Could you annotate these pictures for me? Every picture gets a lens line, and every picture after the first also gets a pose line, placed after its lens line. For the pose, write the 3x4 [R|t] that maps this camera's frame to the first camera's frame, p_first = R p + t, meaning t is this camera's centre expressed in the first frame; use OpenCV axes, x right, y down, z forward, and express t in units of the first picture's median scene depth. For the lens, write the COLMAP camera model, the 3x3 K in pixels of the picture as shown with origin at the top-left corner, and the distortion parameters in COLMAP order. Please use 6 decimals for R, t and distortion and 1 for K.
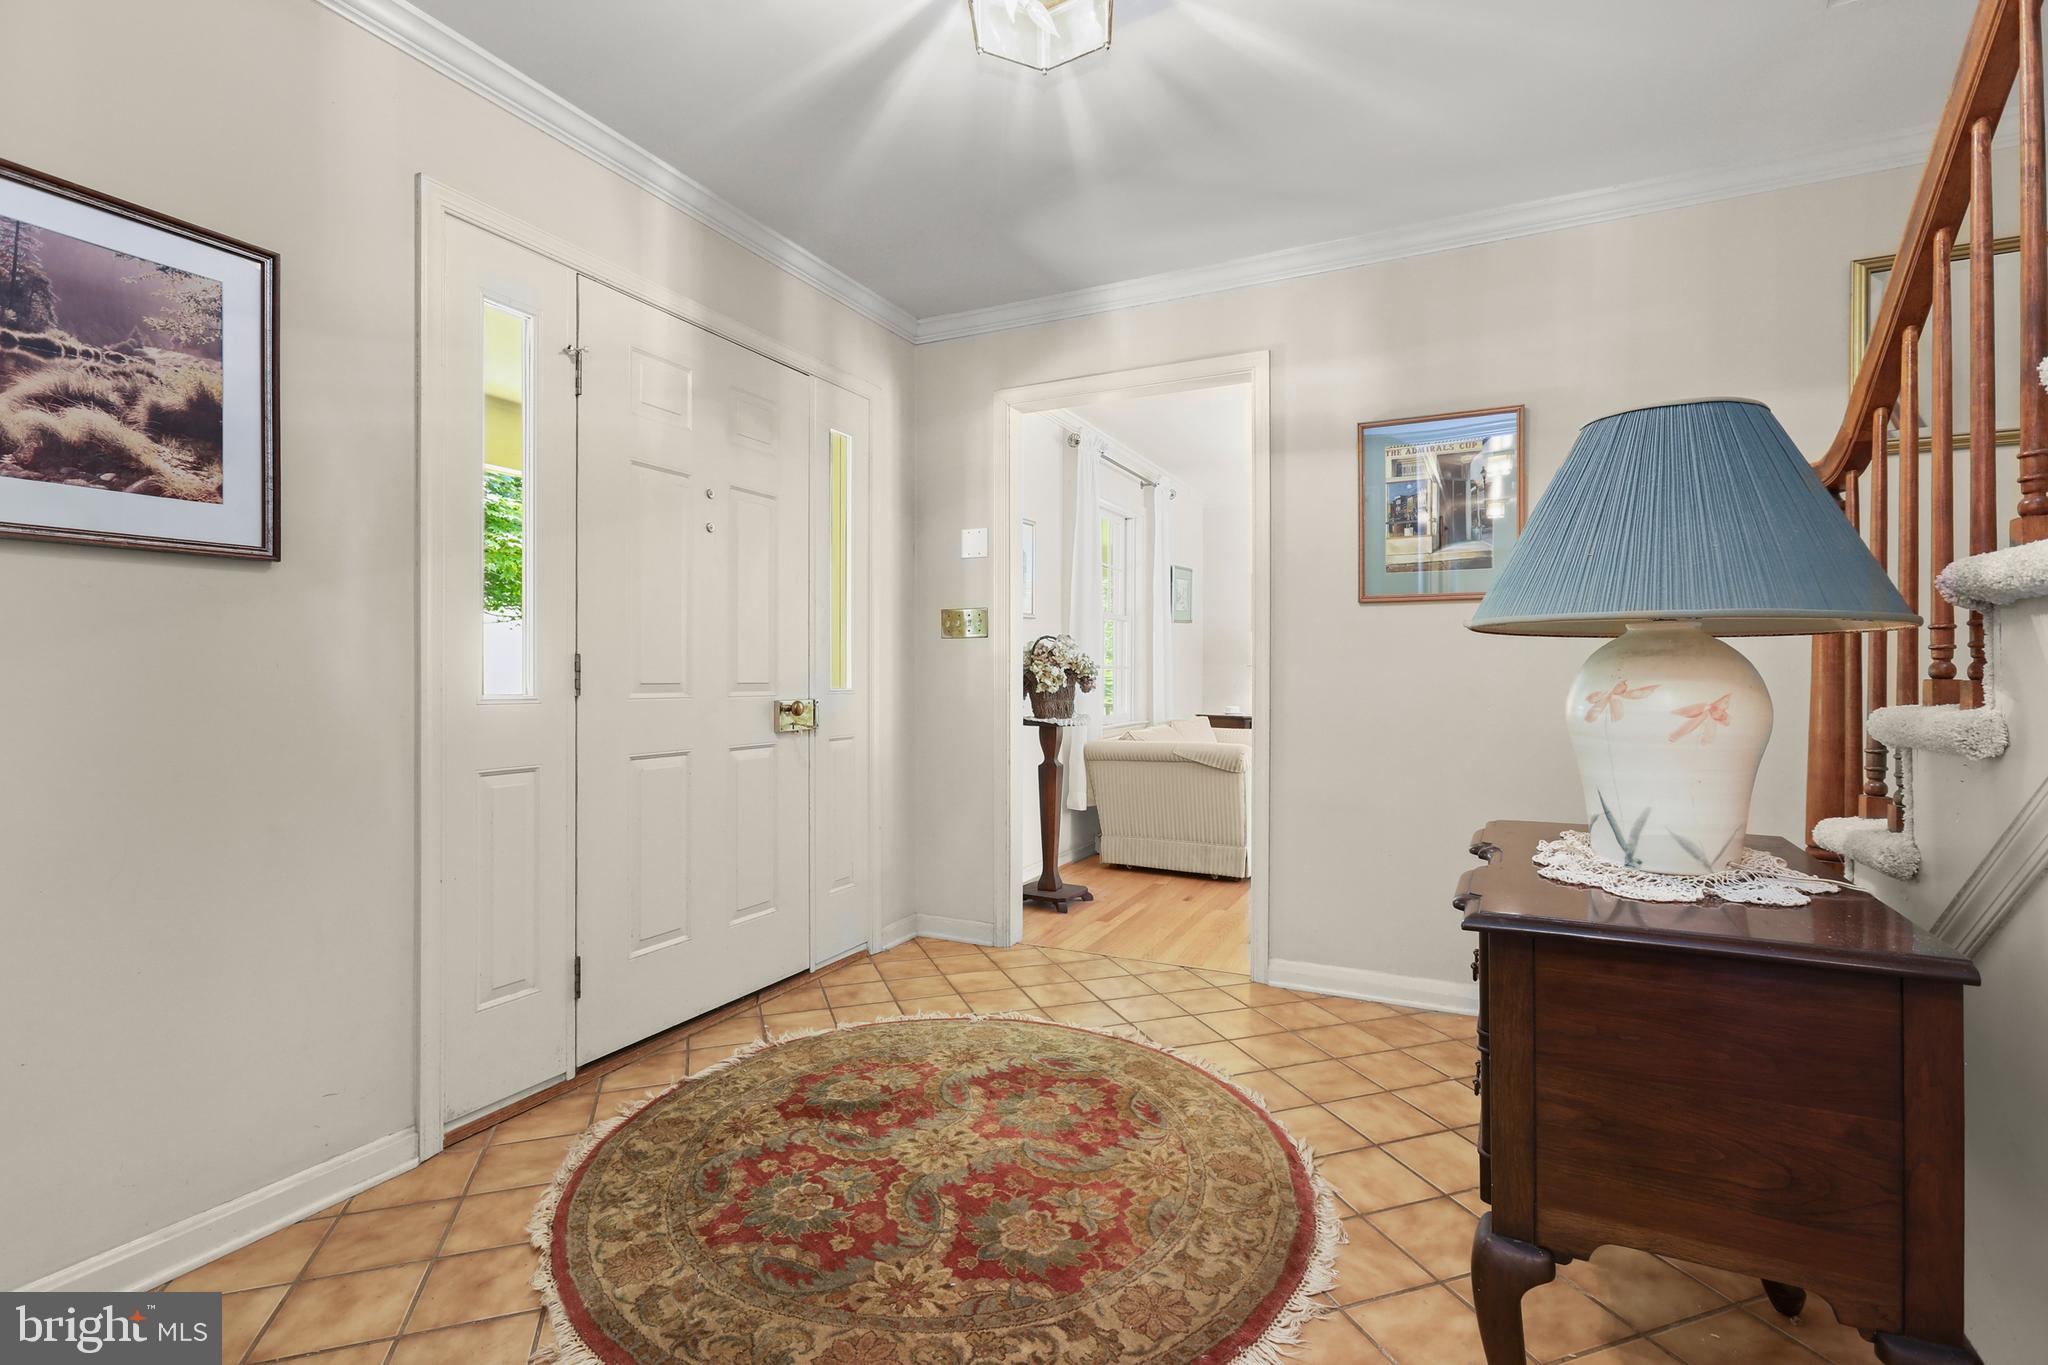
lens RADIAL K [[948.6, 0, 1022.8], [0, 948.6, 676.7], [0, 0, 1]] dist [-0.000621, 0.004901]
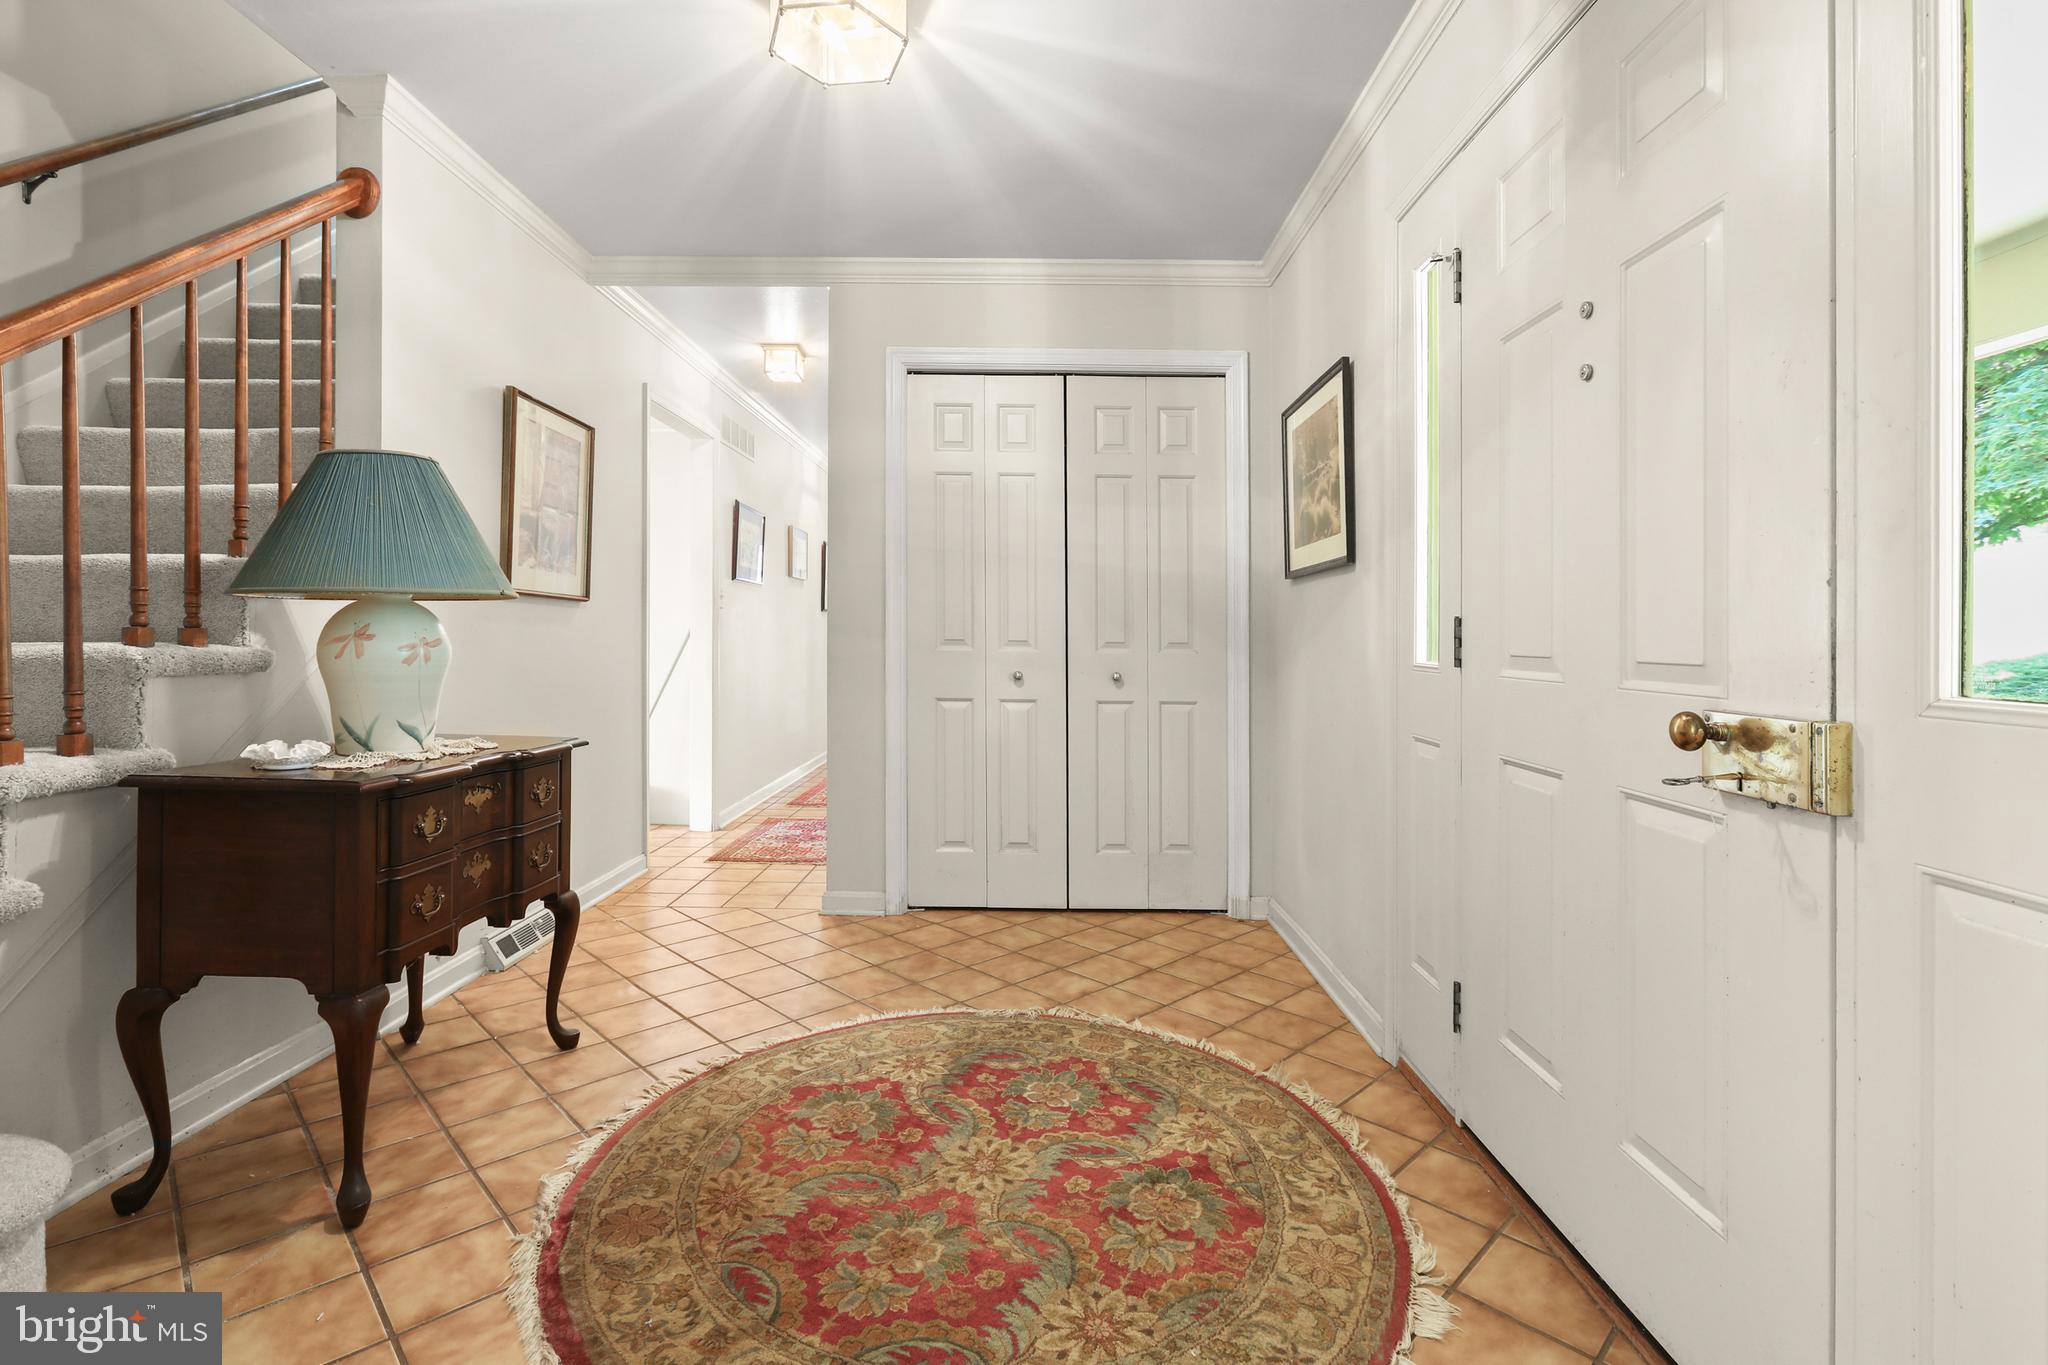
lens RADIAL K [[948.6, 0, 1020.9], [0, 948.6, 633.3], [0, 0, 1]] dist [-0.000621, 0.004901]
pose [[-0.903830, -0.012976, -0.427694, 0.296179], [-0.013304, 0.999909, -0.002221, -0.004618], [0.427684, 0.003683, -0.903921, 1.984958]]
